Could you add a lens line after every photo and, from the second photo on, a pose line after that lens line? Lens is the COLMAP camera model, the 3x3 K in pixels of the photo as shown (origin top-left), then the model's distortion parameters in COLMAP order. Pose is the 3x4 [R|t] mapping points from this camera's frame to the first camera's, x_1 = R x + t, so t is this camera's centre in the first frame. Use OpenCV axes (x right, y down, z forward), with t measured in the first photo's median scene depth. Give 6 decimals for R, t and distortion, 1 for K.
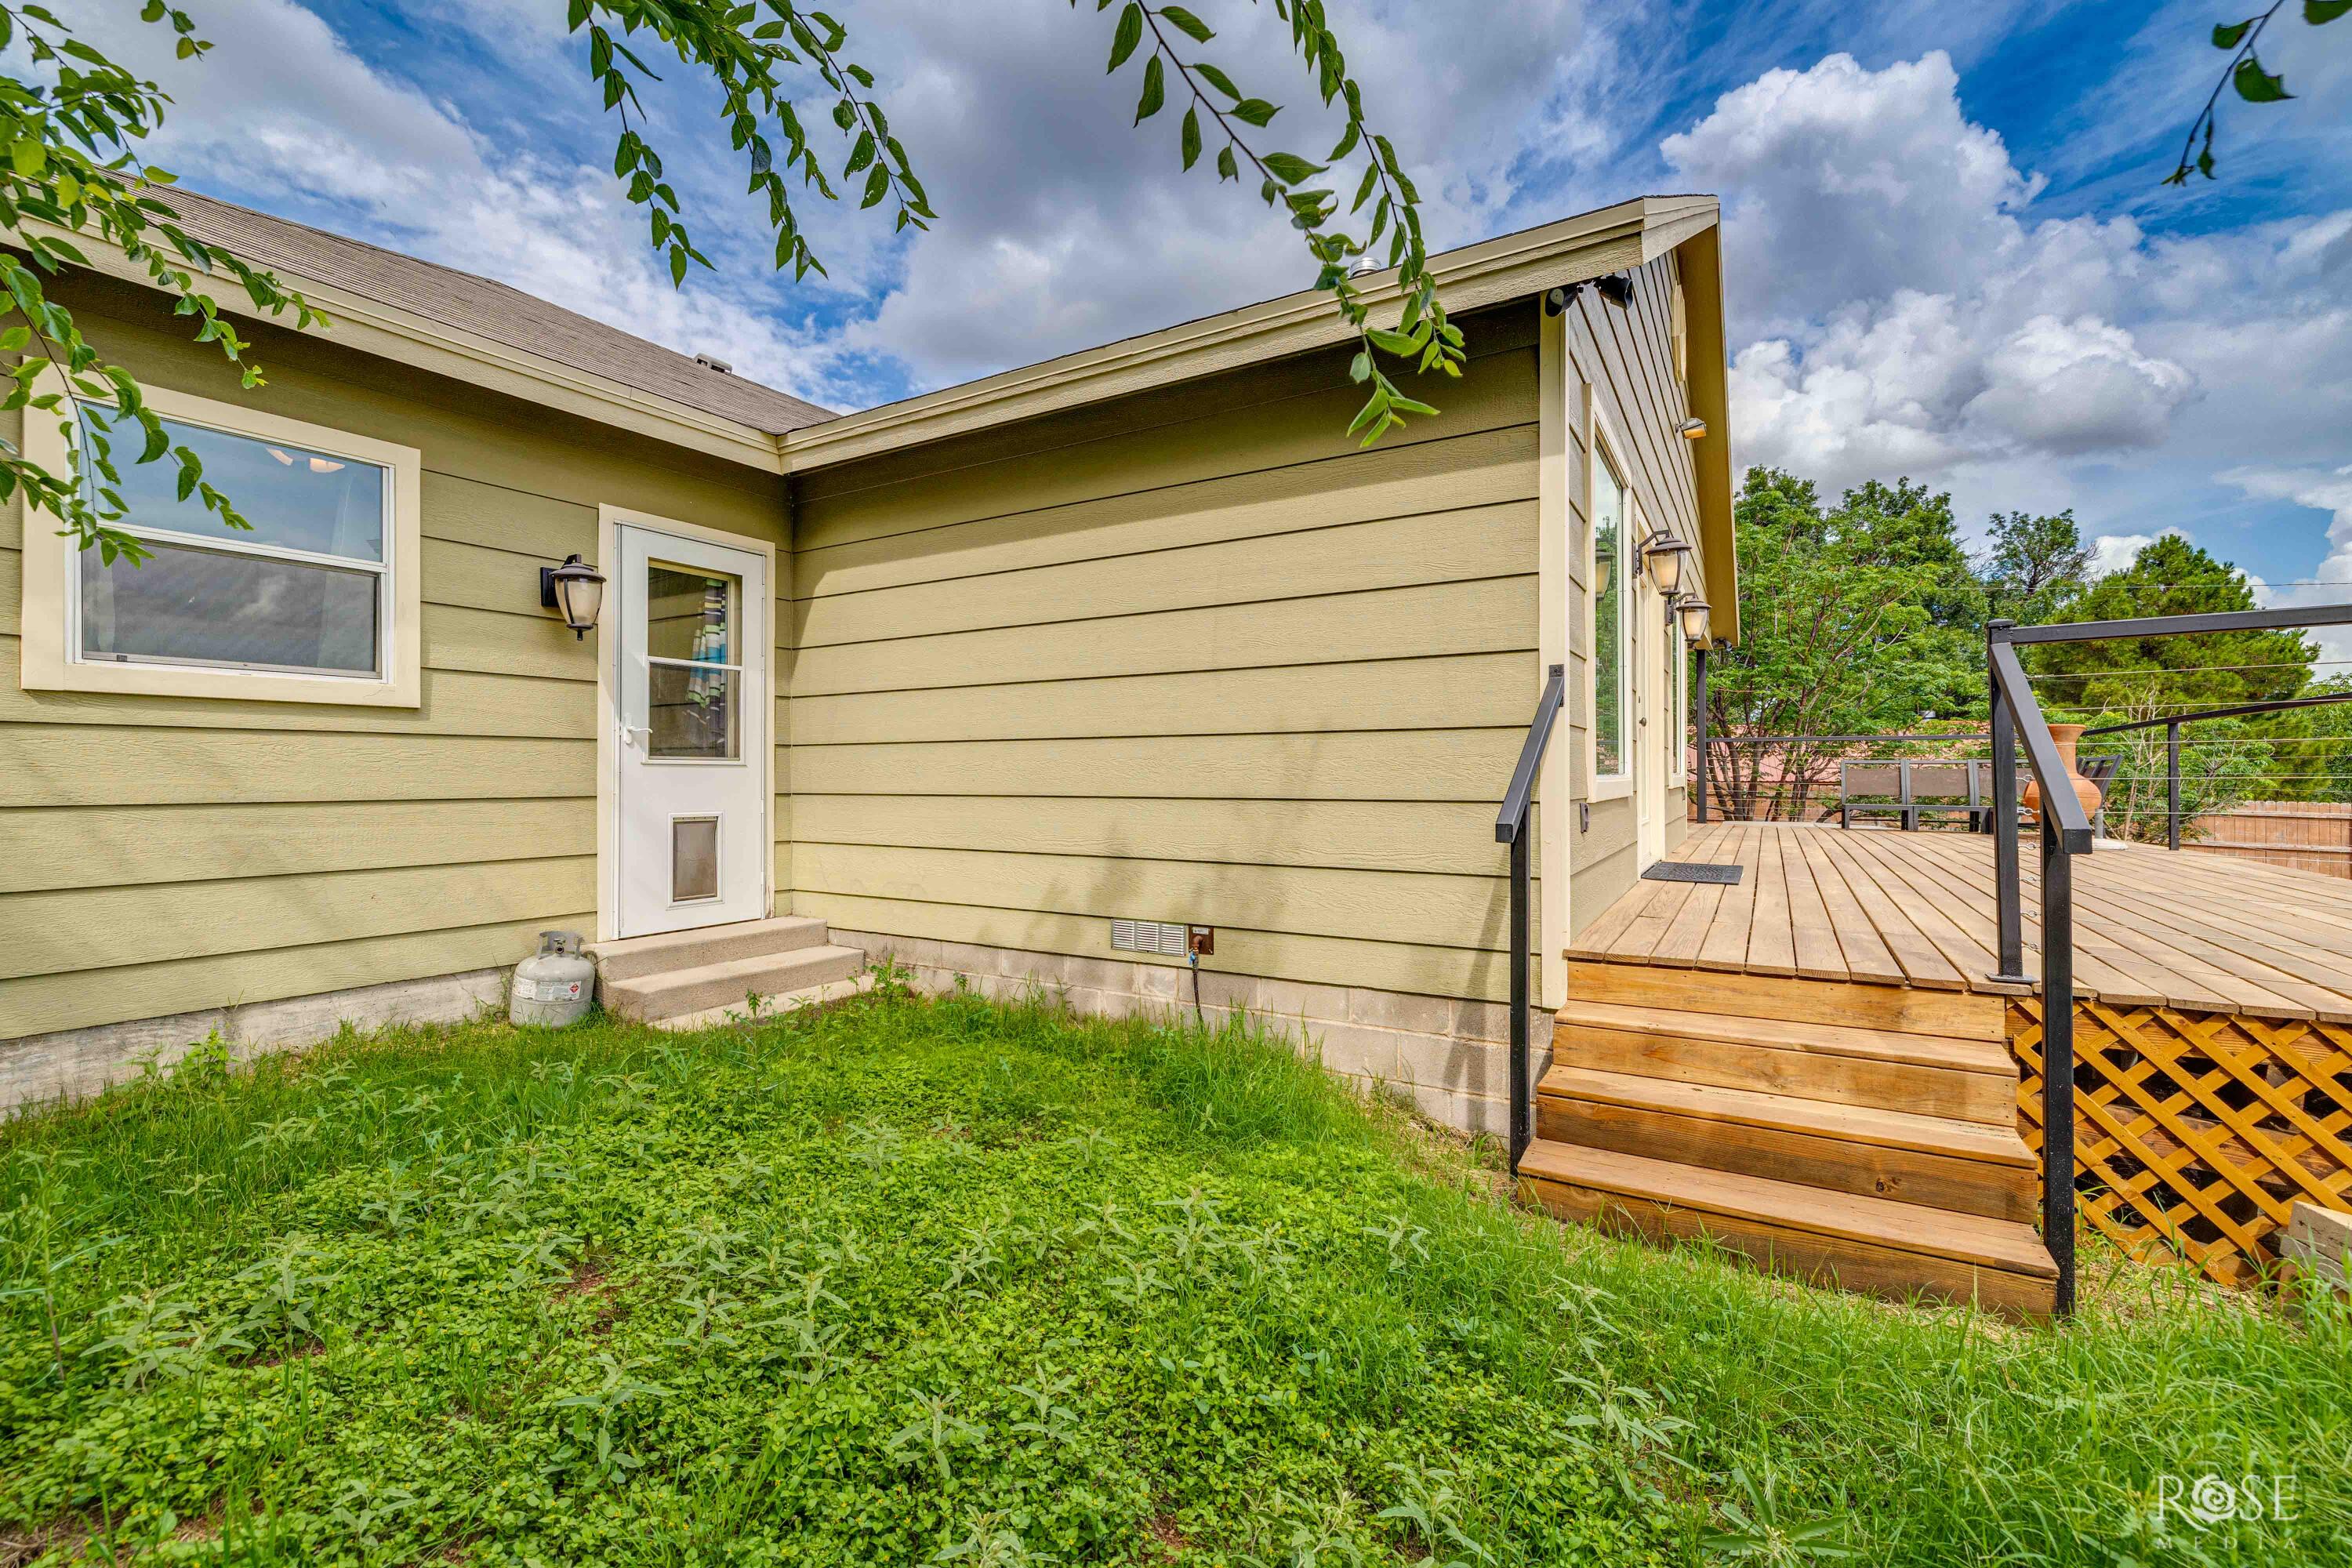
lens RADIAL K [[989.9, 0, 1176.0], [0, 989.9, 784.0], [0, 0, 1]] dist [0.001417, 0.000080]
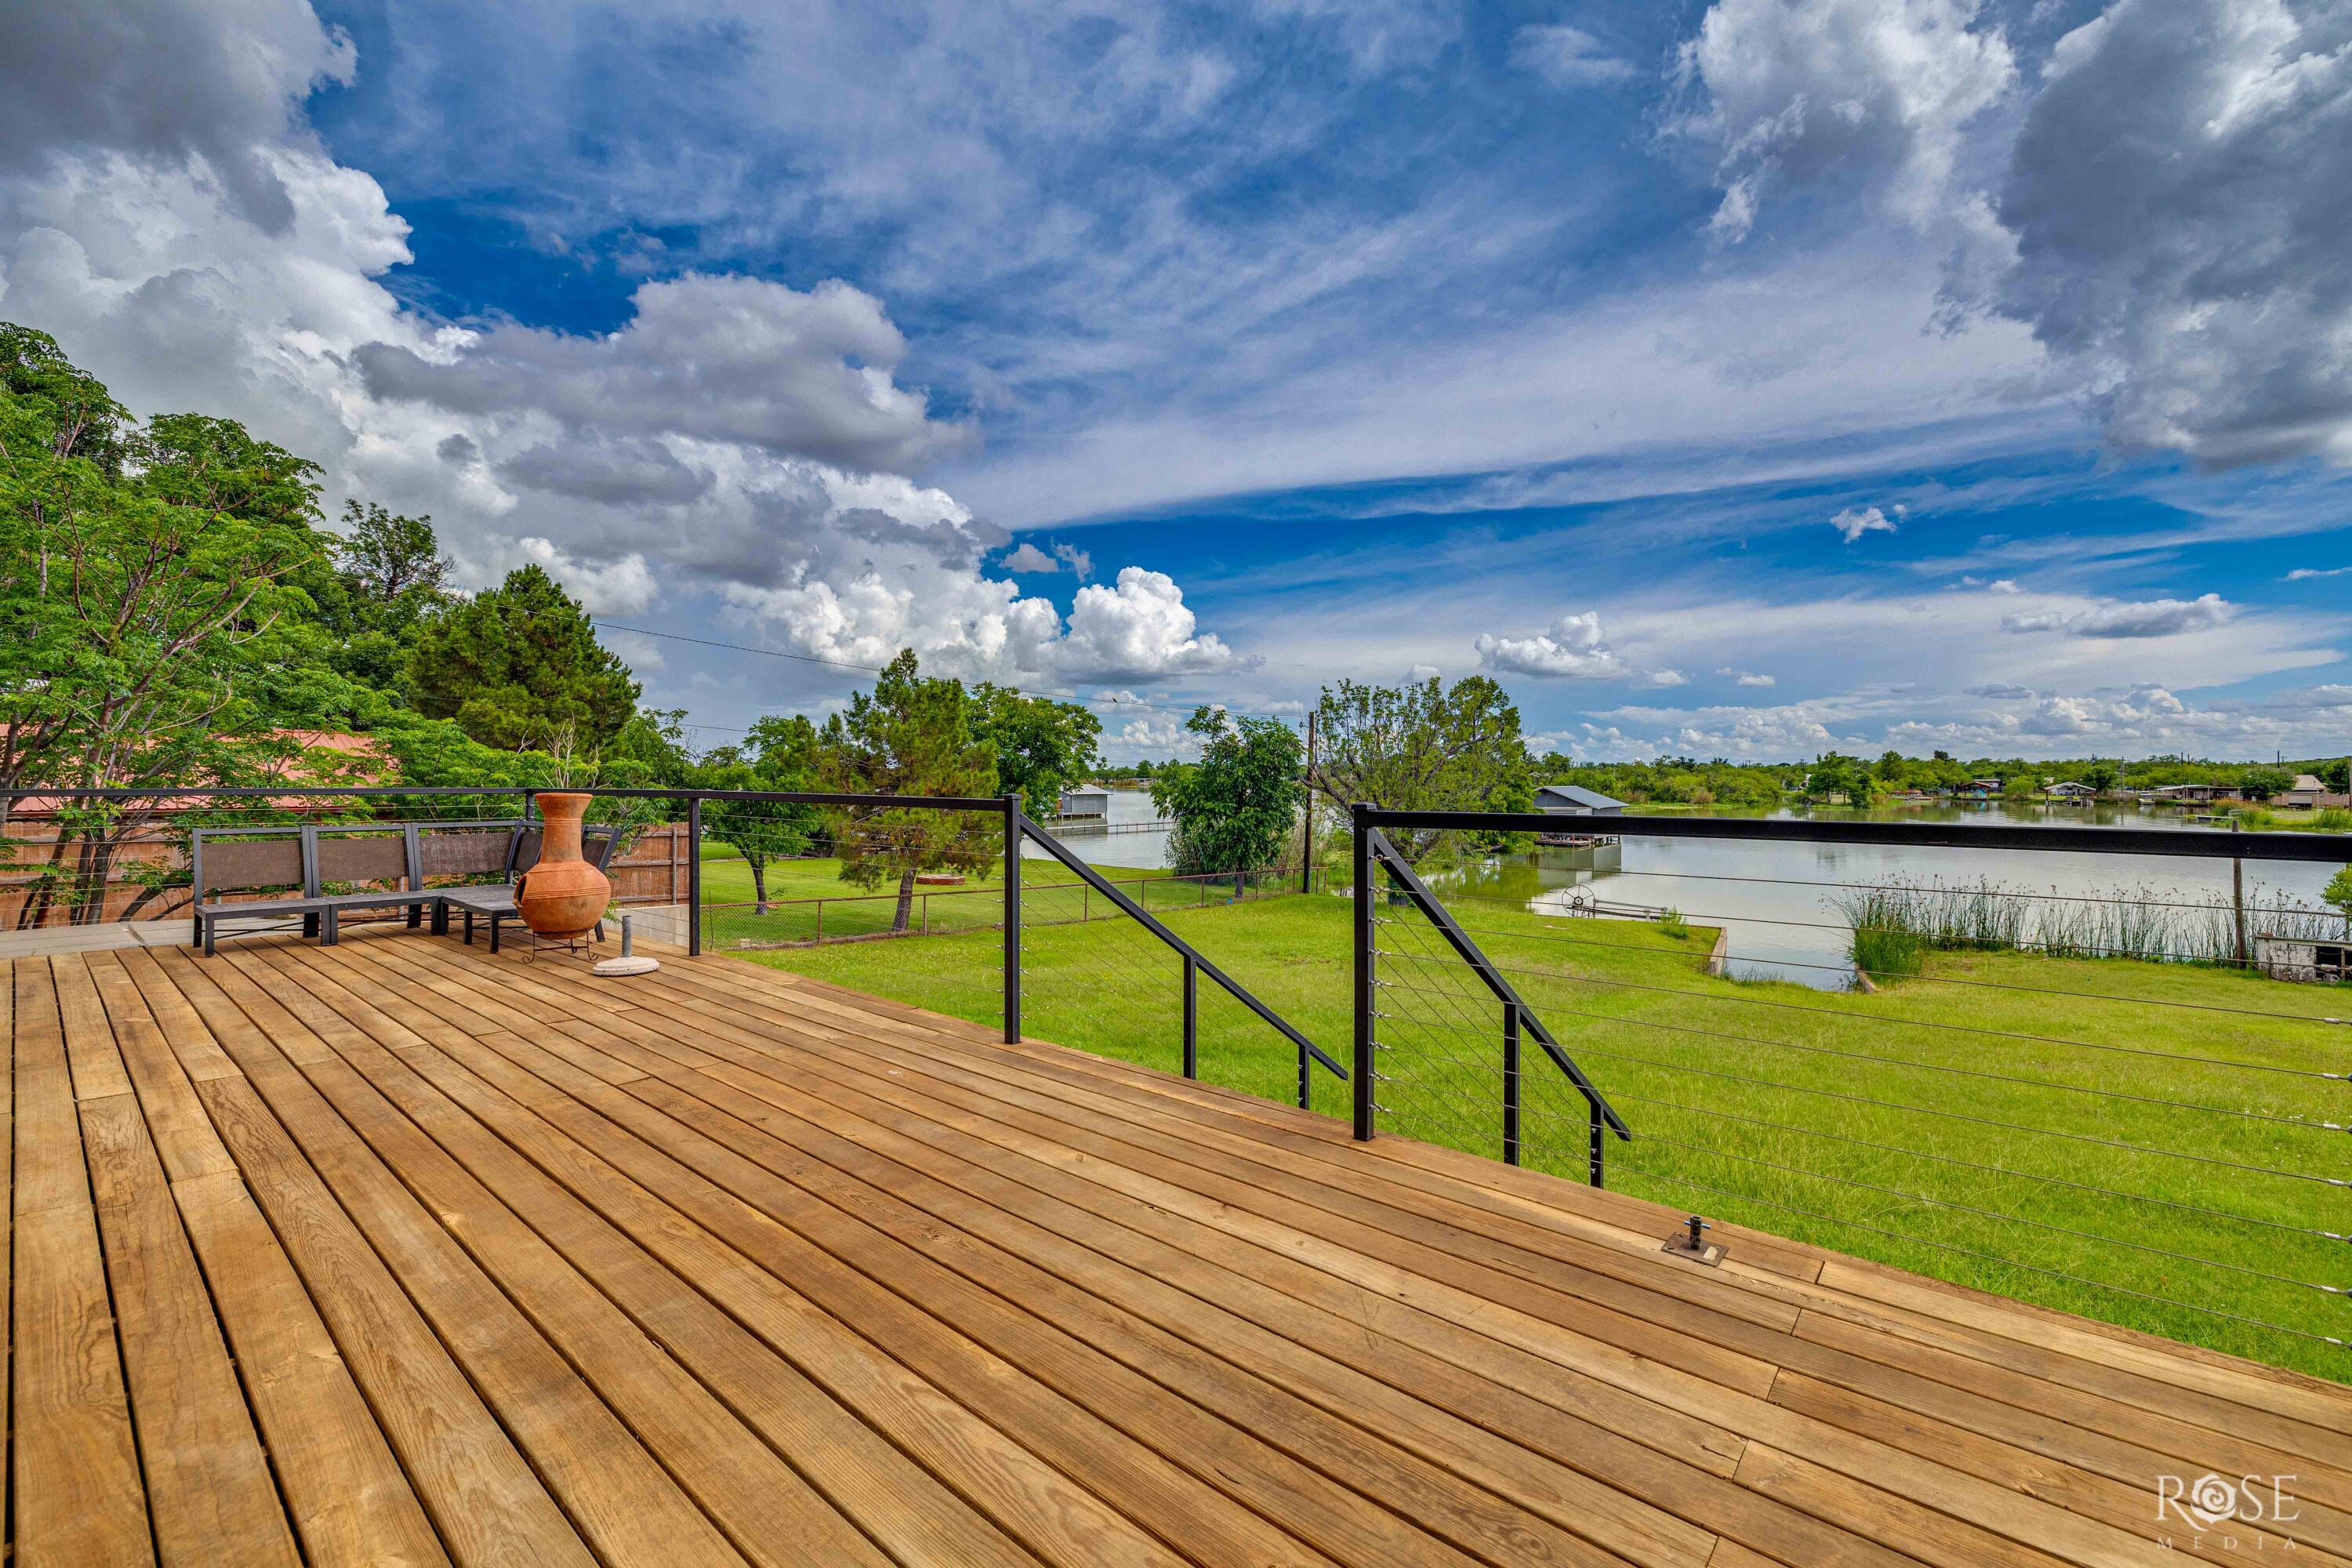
lens RADIAL K [[989.9, 0, 1176.0], [0, 989.9, 784.0], [0, 0, 1]] dist [0.001417, 0.000080]
pose [[0.169581, -0.008234, 0.985482, 0.094407], [0.004353, 0.999962, 0.007606, -0.025953], [-0.985507, 0.003000, 0.169610, 0.161595]]
